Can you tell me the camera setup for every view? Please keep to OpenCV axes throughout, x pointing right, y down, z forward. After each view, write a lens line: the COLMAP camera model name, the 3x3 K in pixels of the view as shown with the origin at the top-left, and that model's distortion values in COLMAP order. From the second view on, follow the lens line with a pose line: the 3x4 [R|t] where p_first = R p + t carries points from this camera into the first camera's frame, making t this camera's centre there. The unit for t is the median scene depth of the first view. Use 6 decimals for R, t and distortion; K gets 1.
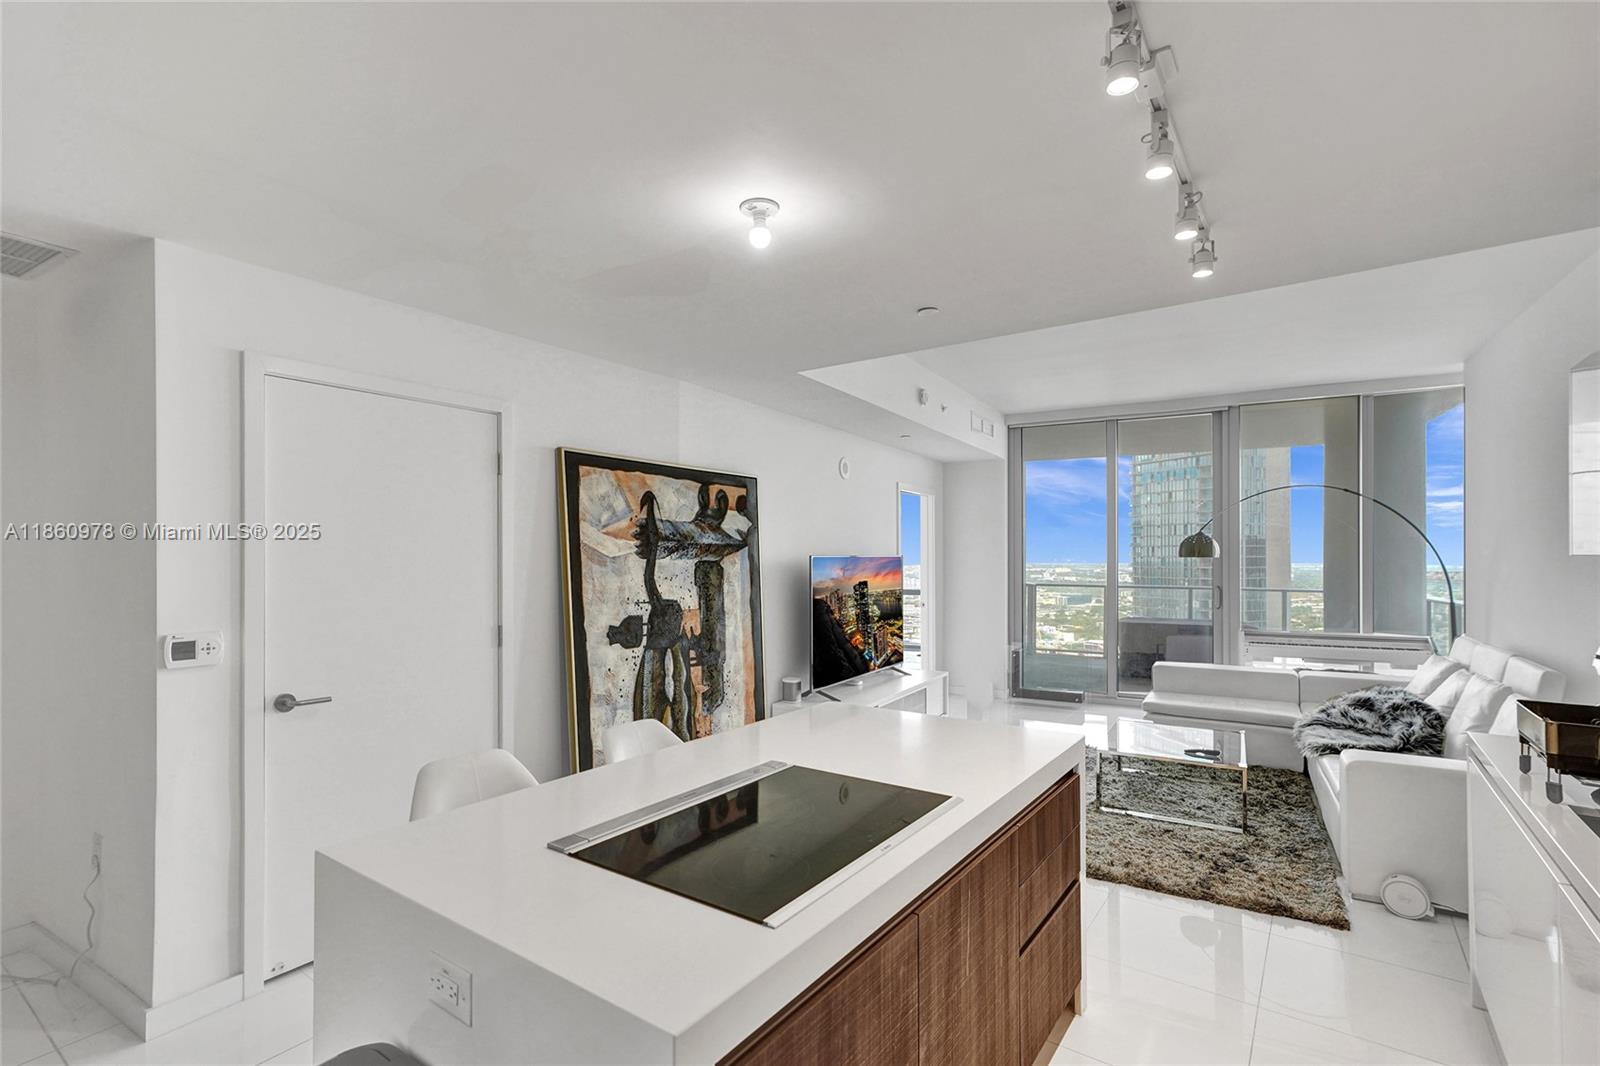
lens RADIAL K [[748.9, 0, 800.3], [0, 748.9, 527.1], [0, 0, 1]] dist [-0.002096, 0.008764]
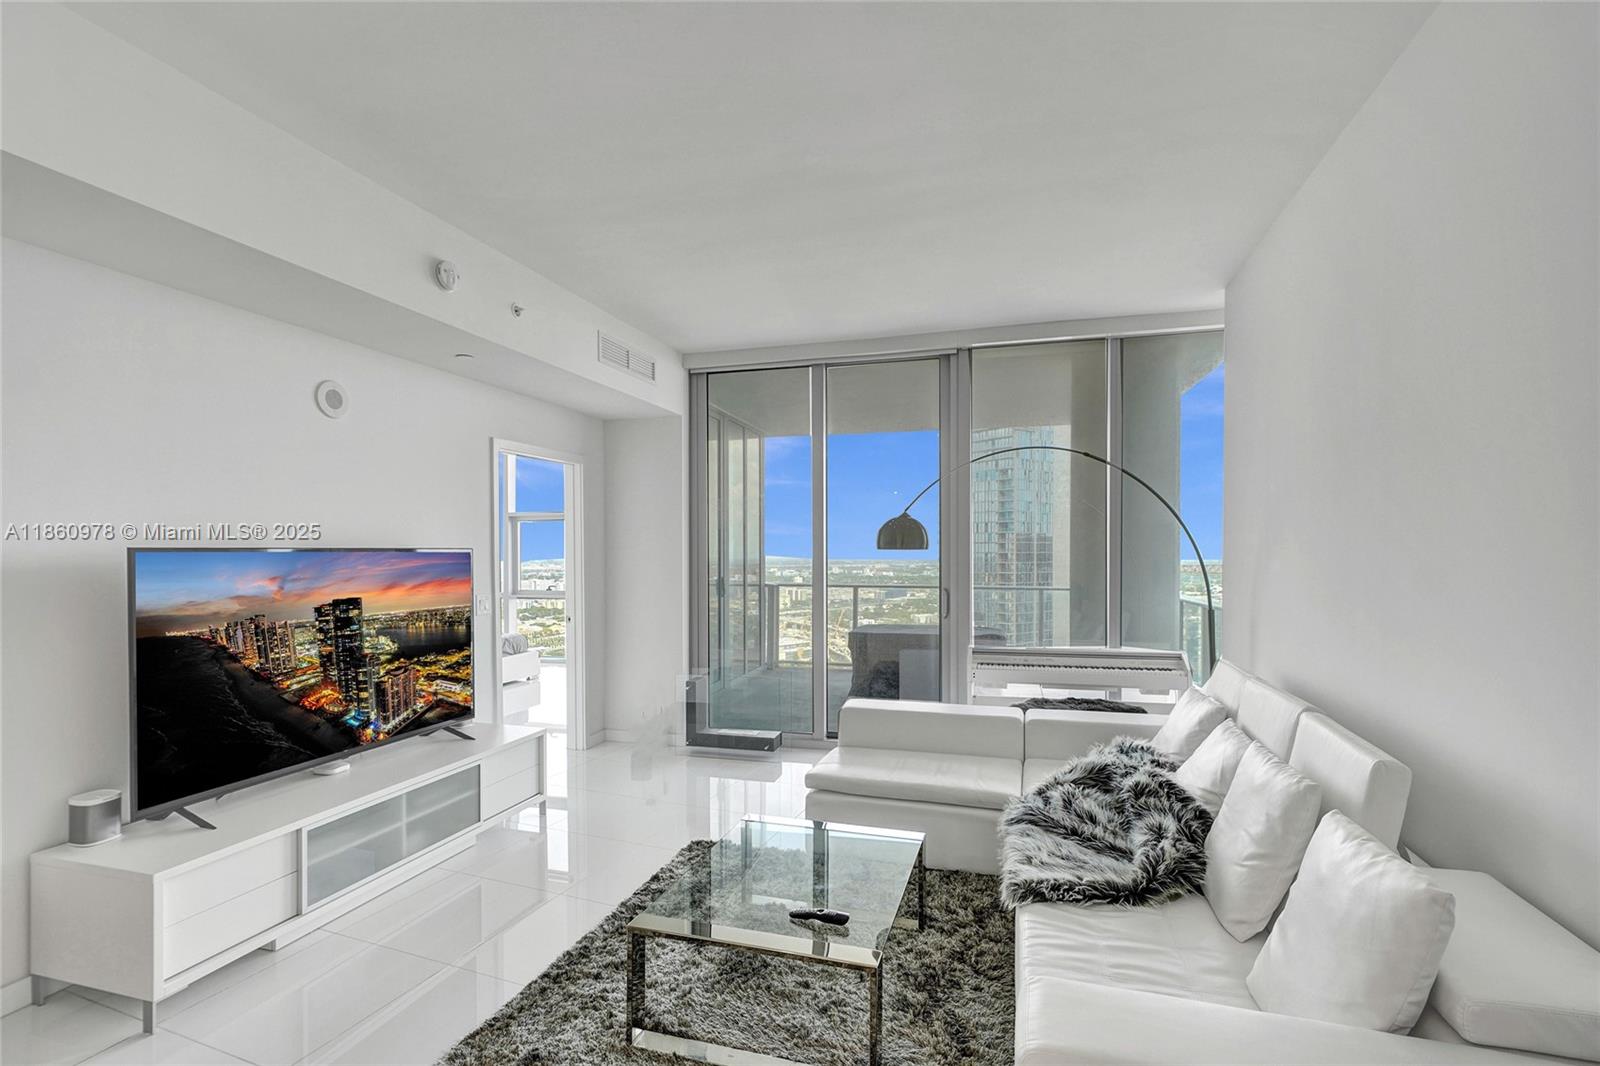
lens RADIAL K [[725.1, 0, 800.0], [0, 725.1, 533.0], [0, 0, 1]] dist [-0.001433, 0.008033]
pose [[0.976839, -0.001811, 0.213968, 0.327156], [-0.000247, 0.999954, 0.009590, 0.018413], [-0.213976, -0.009421, 0.976793, 0.398528]]
